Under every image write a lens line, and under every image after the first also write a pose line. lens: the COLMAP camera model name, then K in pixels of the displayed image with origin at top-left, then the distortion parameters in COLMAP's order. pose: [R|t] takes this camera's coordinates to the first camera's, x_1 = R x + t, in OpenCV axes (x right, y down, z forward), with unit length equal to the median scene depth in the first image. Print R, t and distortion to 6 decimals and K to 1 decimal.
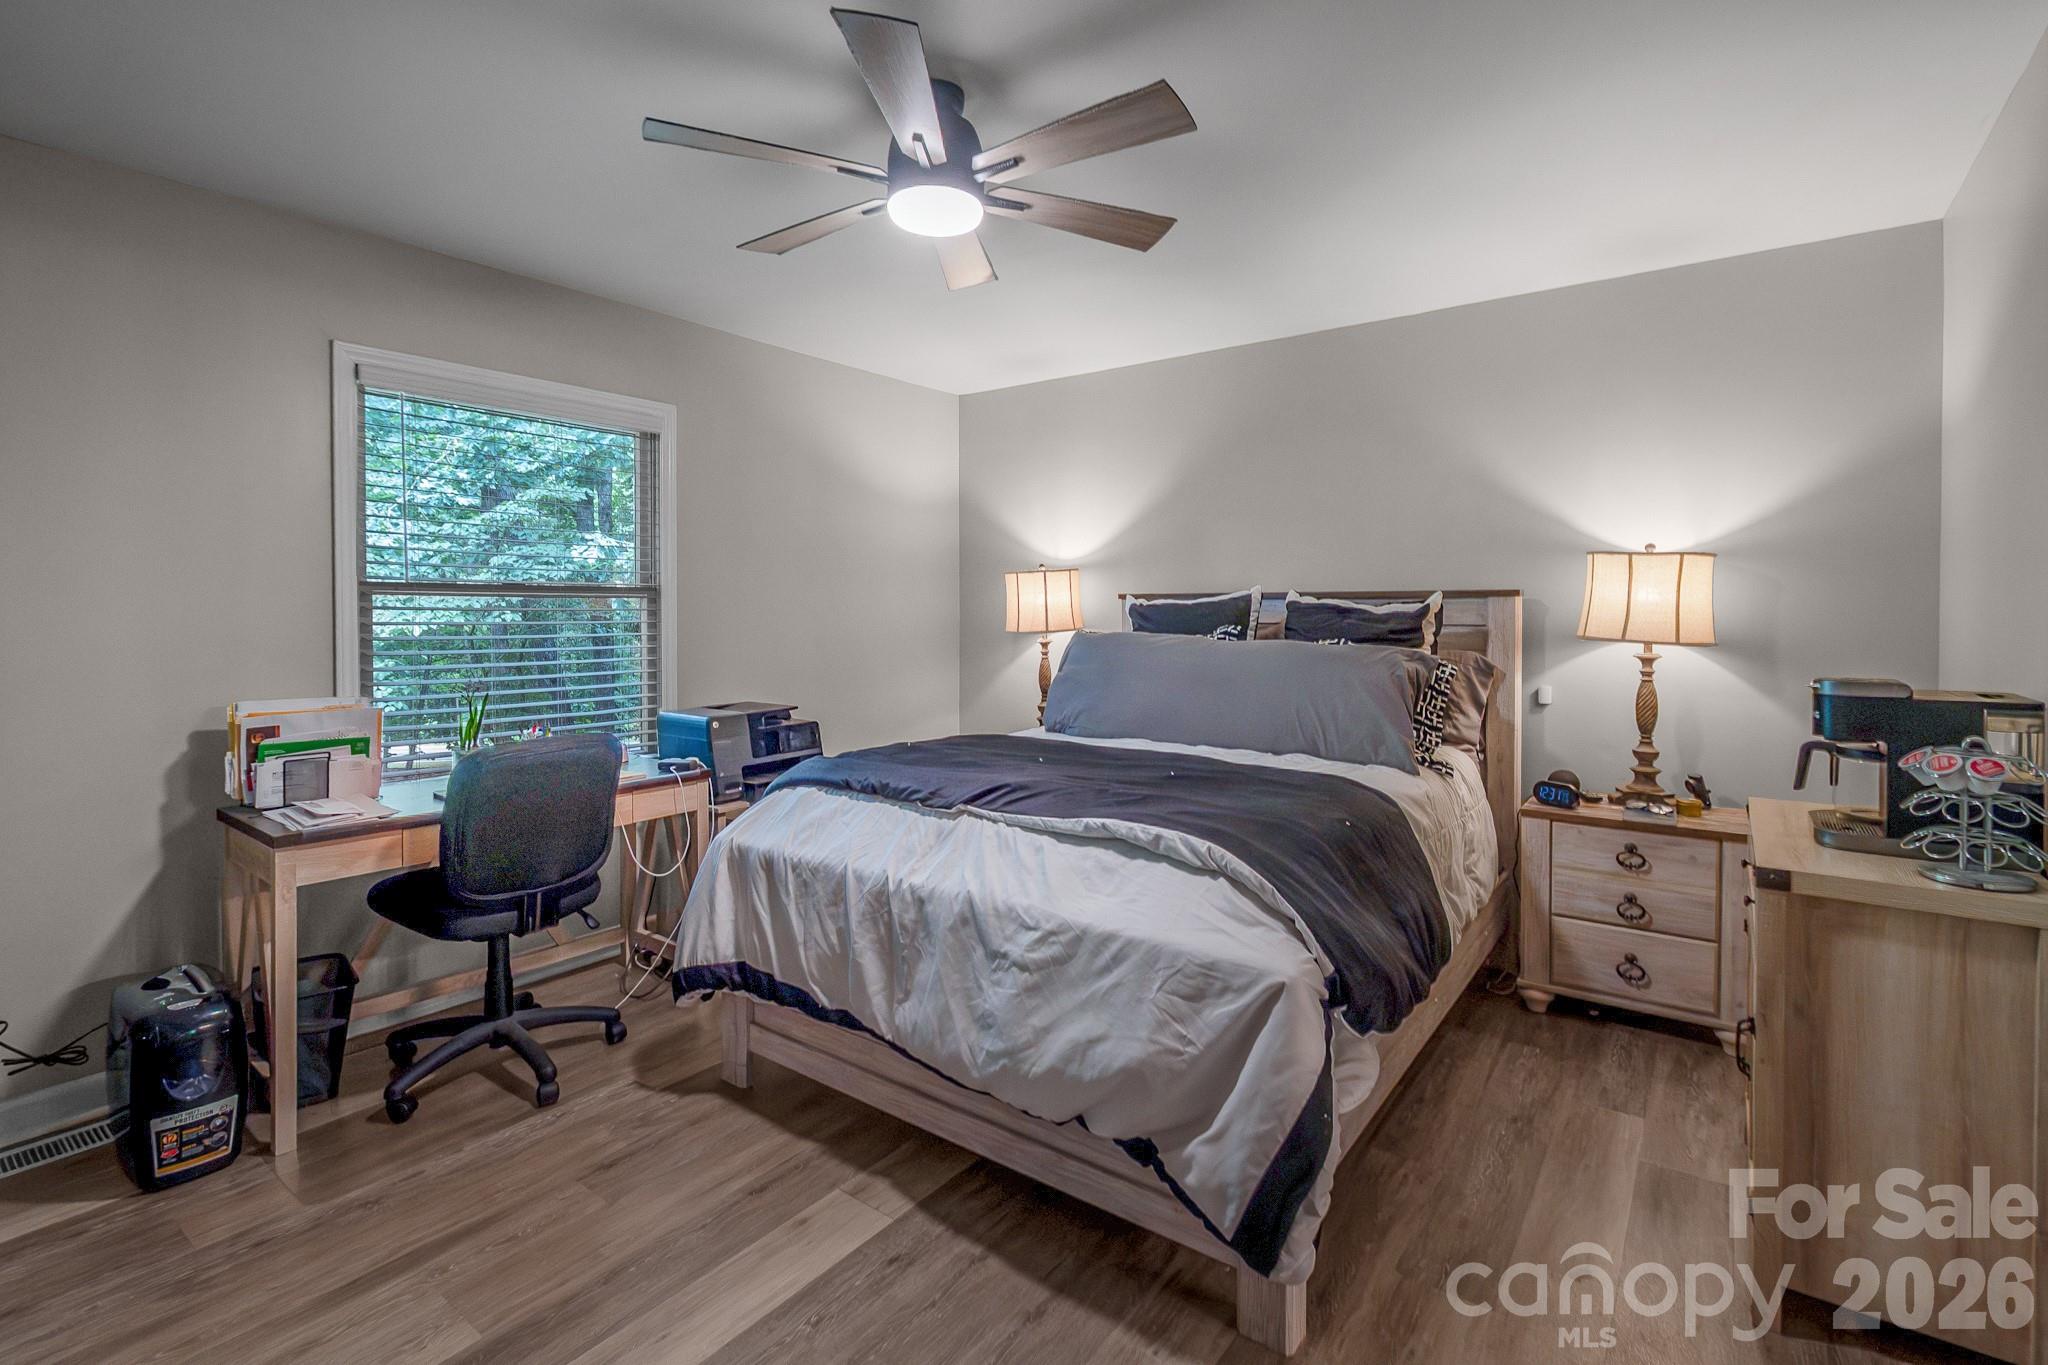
lens RADIAL K [[1014.6, 0, 1022.5], [0, 1014.6, 645.1], [0, 0, 1]] dist [-0.001380, 0.000289]
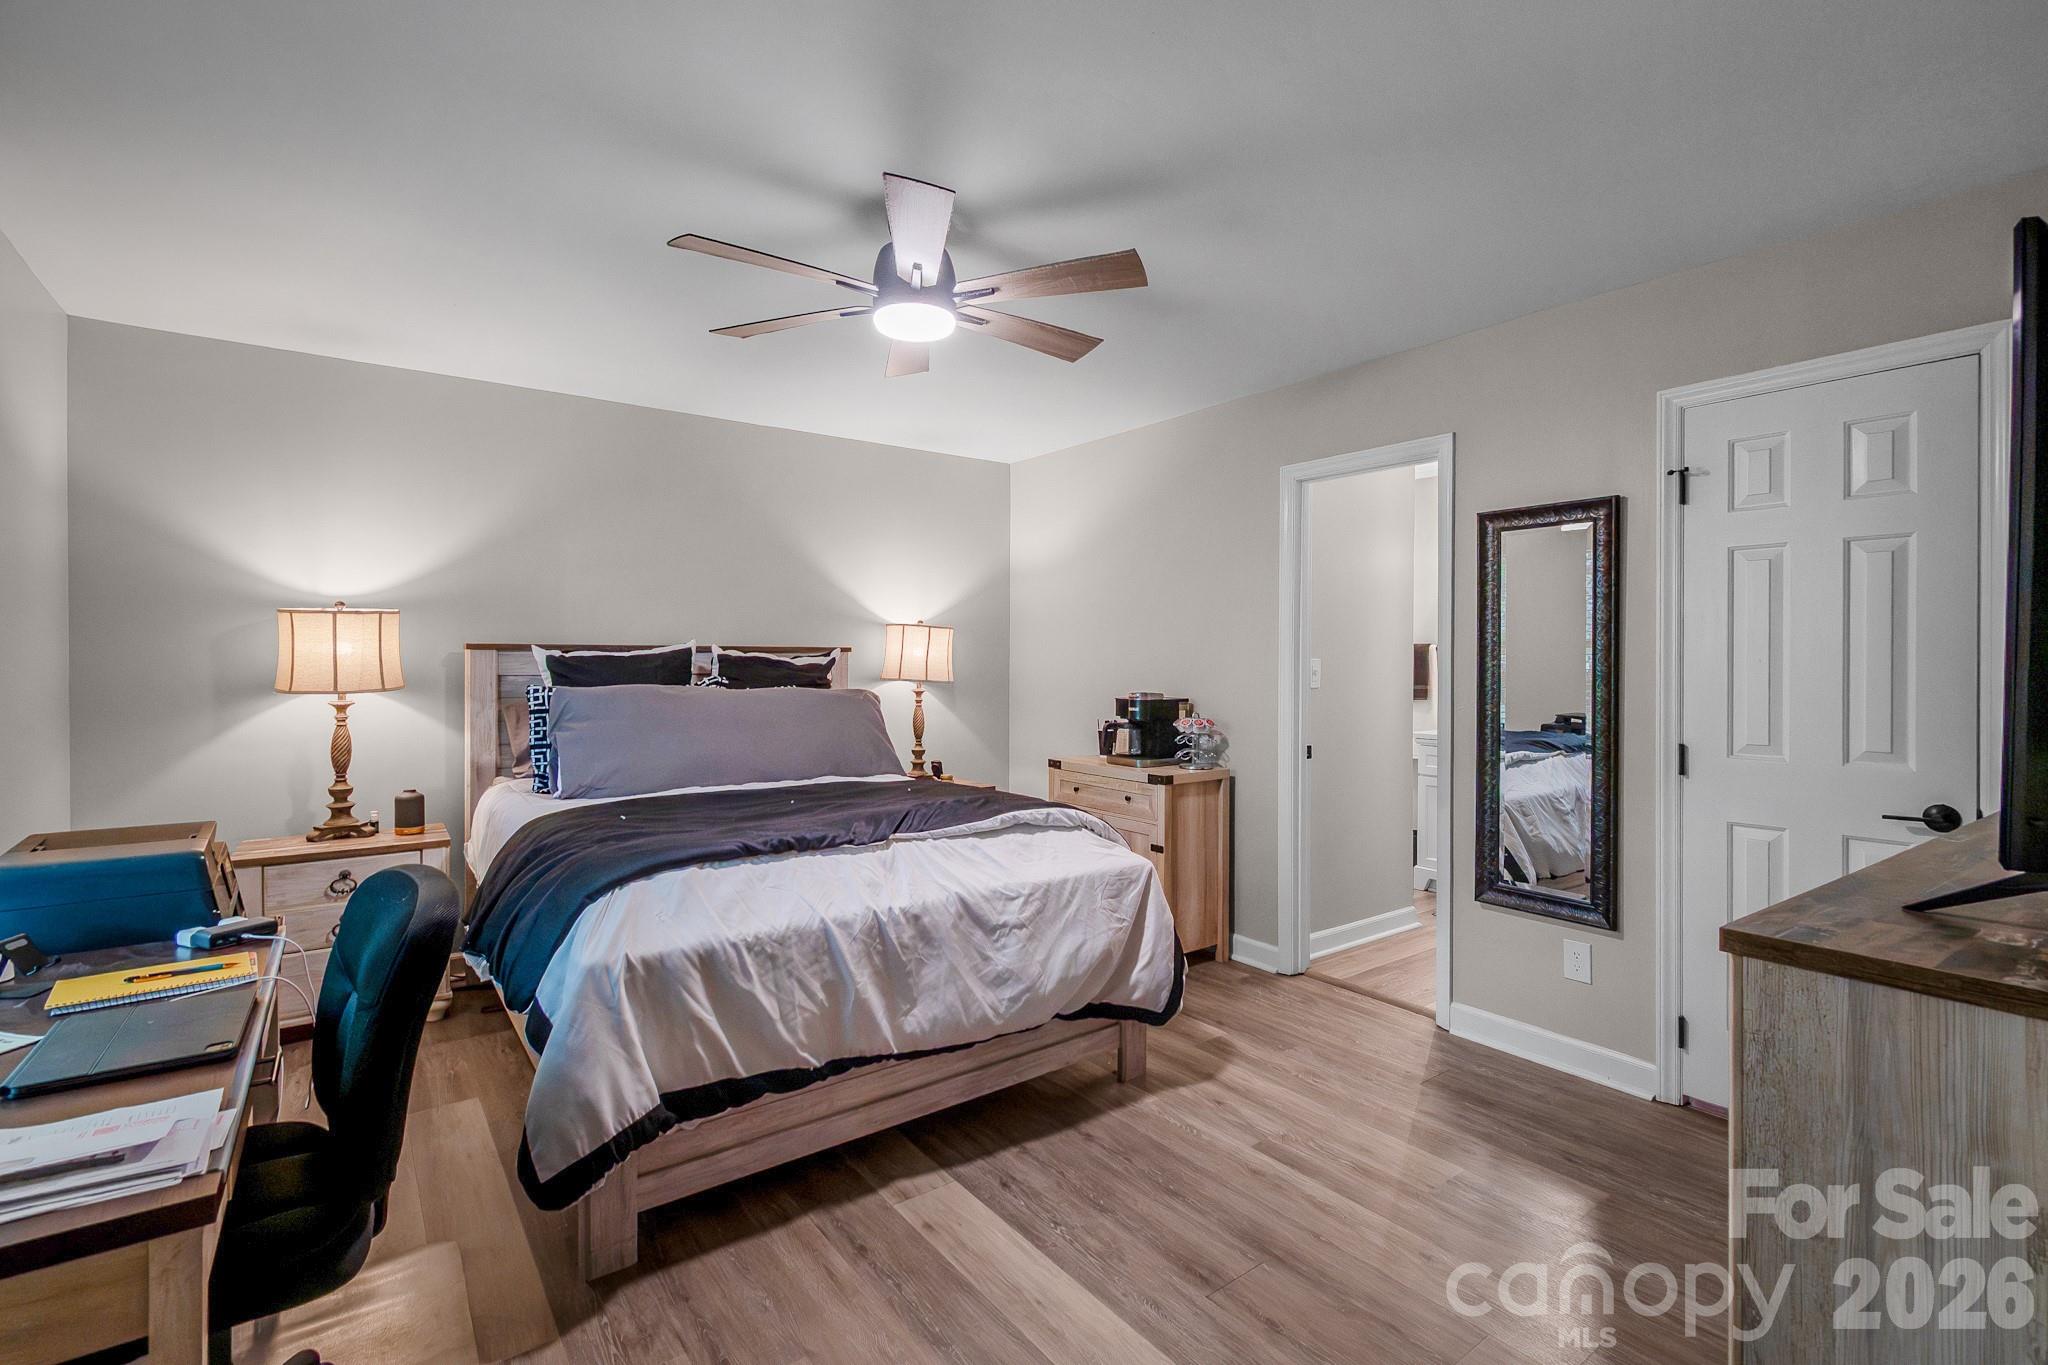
lens RADIAL K [[921.8, 0, 1070.7], [0, 921.8, 654.4], [0, 0, 1]] dist [0.001257, 0.000136]
pose [[0.220003, 0.001543, 0.975498, -1.060896], [0.025988, 0.999635, -0.007443, -0.037145], [-0.975153, 0.026988, 0.219883, 0.564623]]
